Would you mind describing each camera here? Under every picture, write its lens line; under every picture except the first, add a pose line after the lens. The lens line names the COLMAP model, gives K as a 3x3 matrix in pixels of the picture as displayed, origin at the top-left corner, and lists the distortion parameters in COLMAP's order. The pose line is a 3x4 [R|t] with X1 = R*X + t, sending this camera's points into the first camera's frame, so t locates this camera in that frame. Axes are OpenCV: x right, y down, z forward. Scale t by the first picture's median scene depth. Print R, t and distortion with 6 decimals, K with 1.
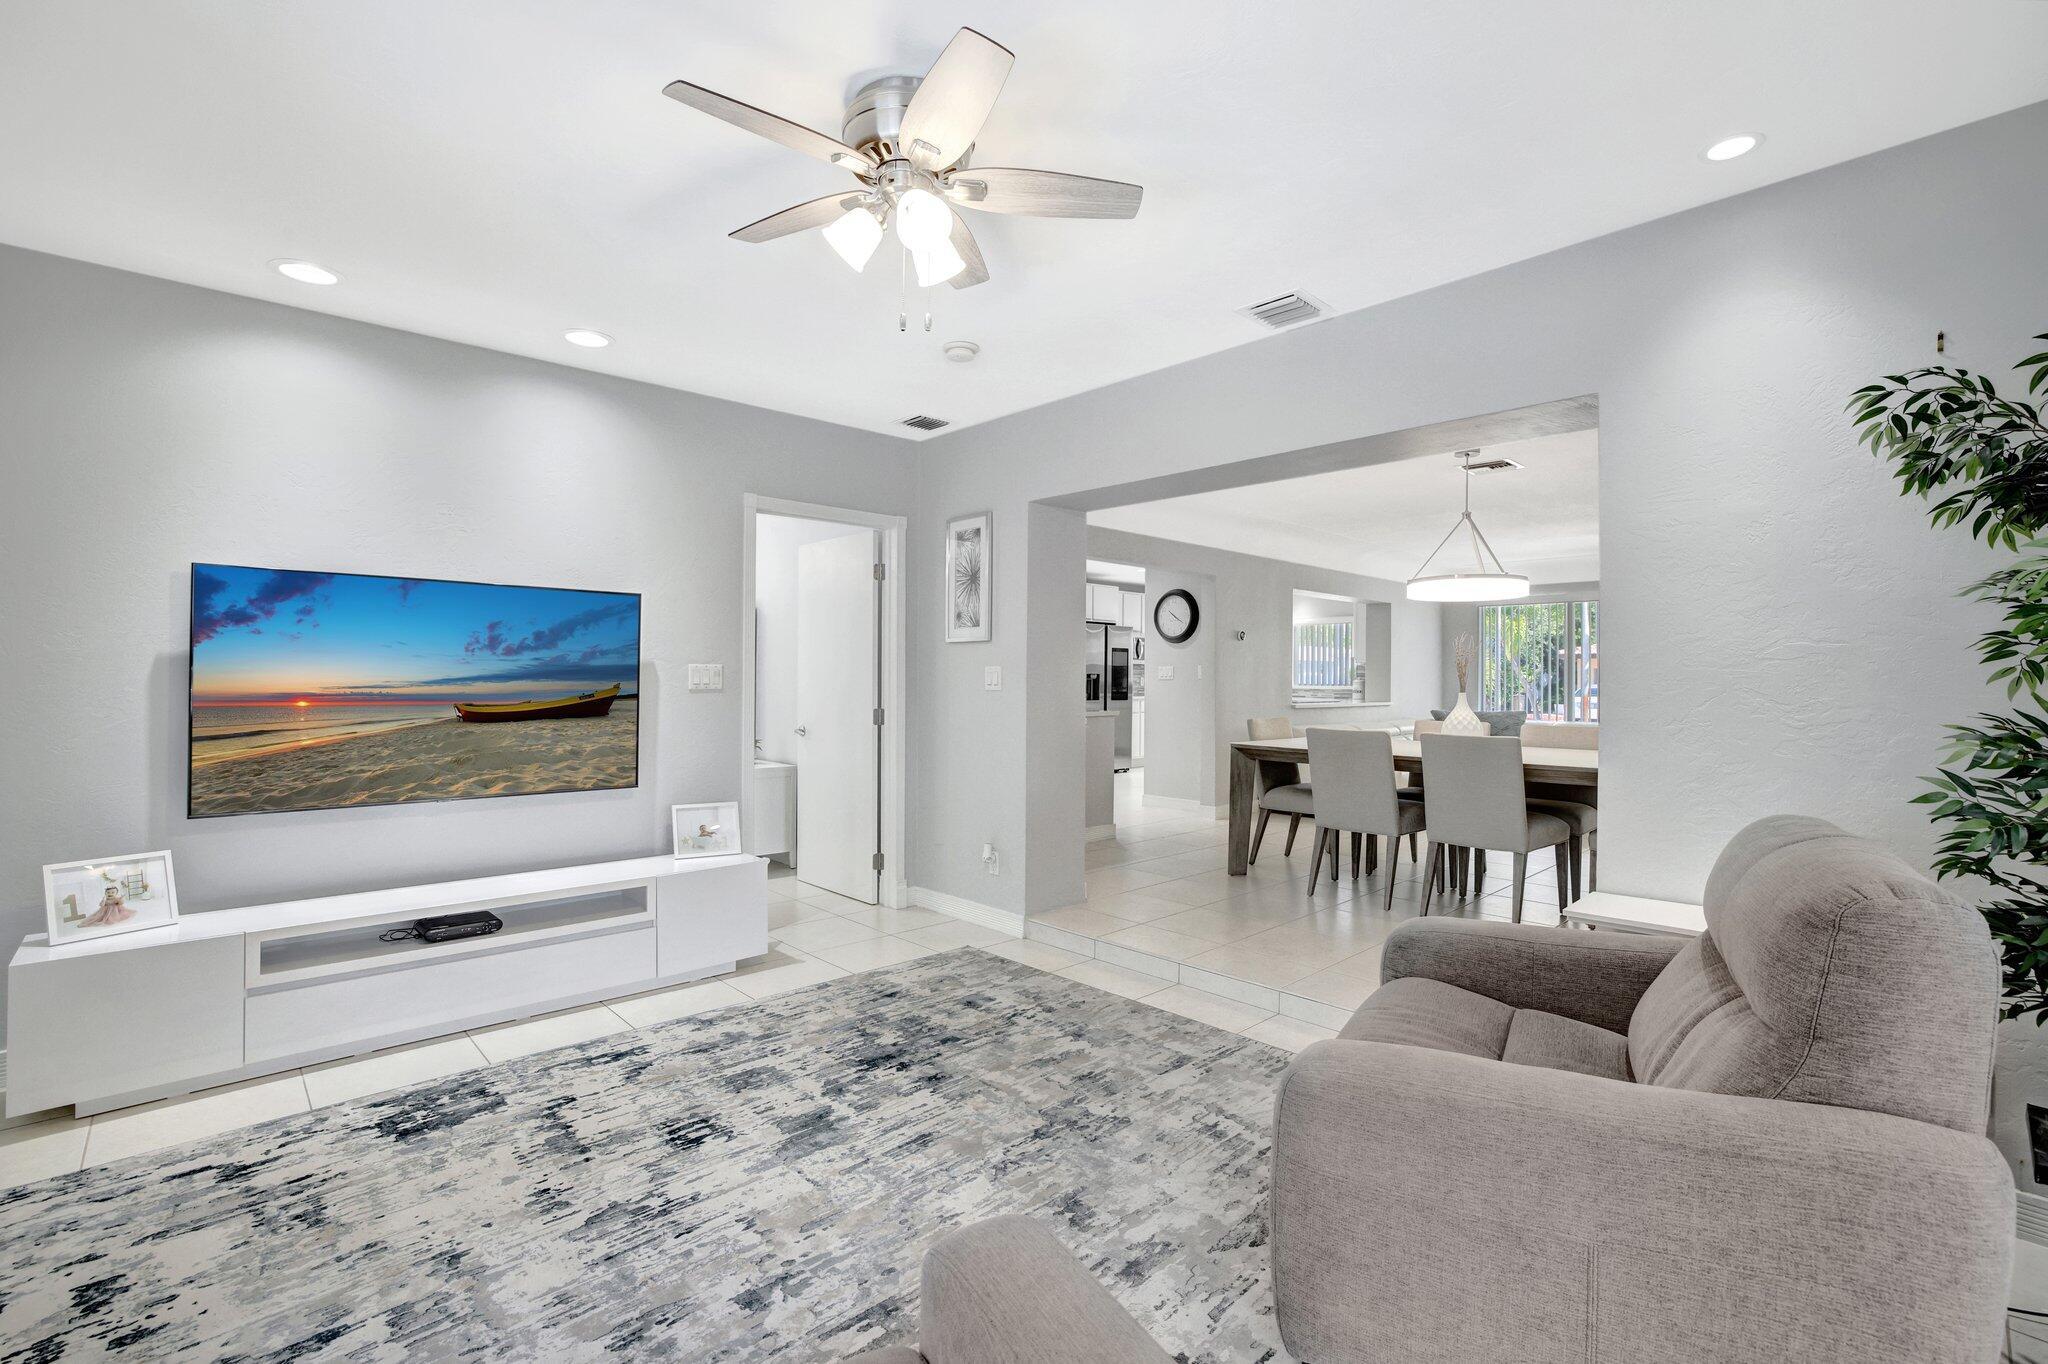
lens RADIAL K [[894.2, 0, 1028.4], [0, 894.2, 681.3], [0, 0, 1]] dist [-0.034927, 0.005648]
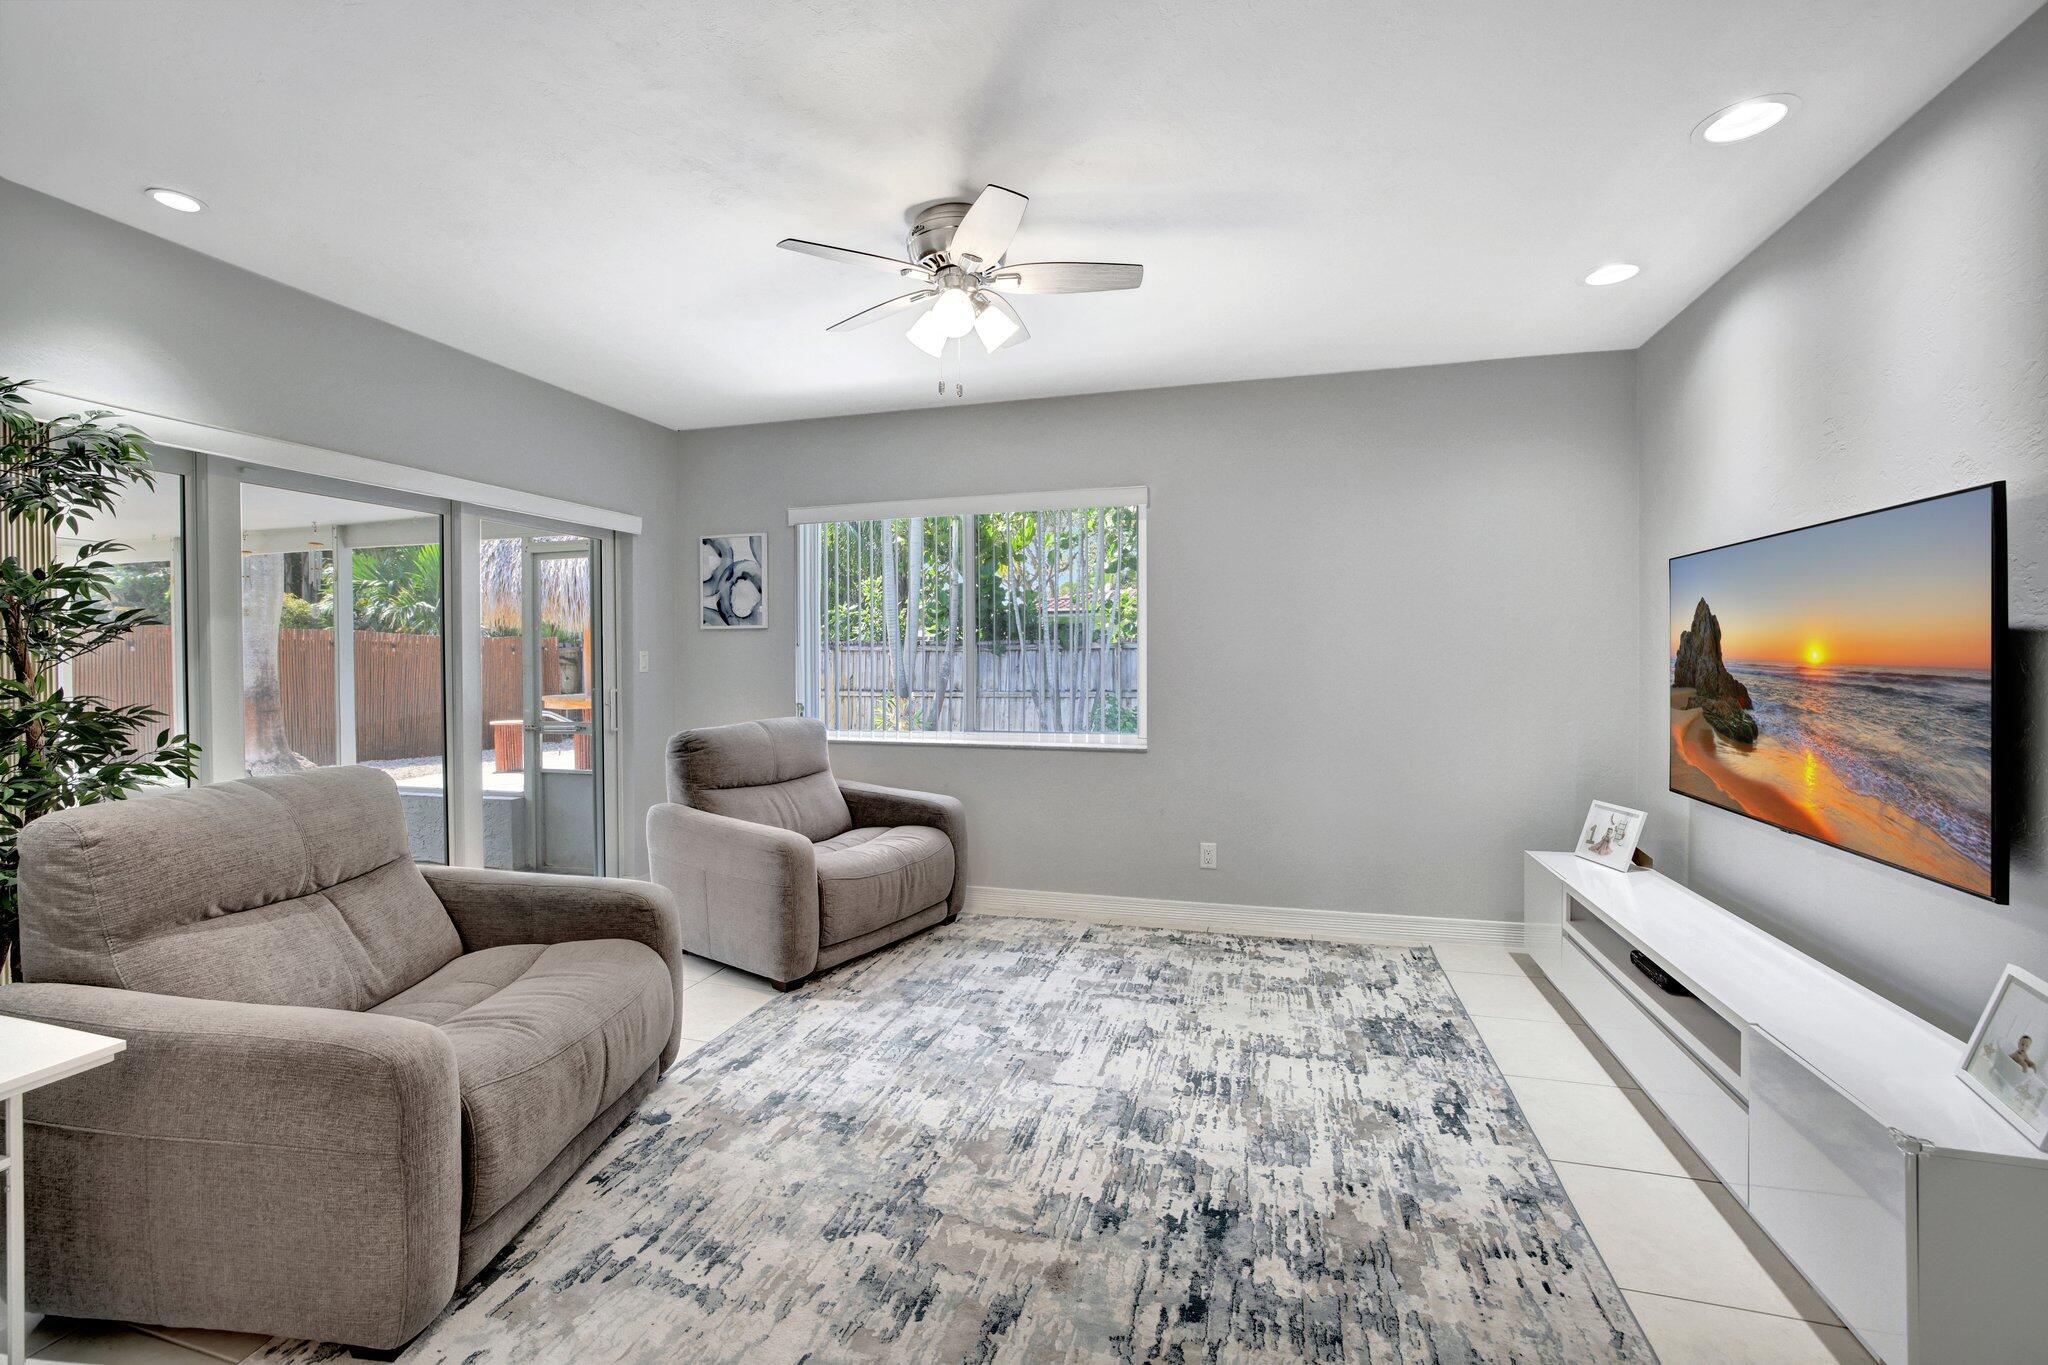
lens RADIAL K [[894.2, 0, 1016.1], [0, 894.2, 665.9], [0, 0, 1]] dist [-0.034927, 0.005648]
pose [[-0.870997, 0.002316, -0.491282, 0.345495], [-0.003353, 0.999938, 0.010658, -0.011488], [0.491276, 0.010930, -0.870935, 1.746421]]
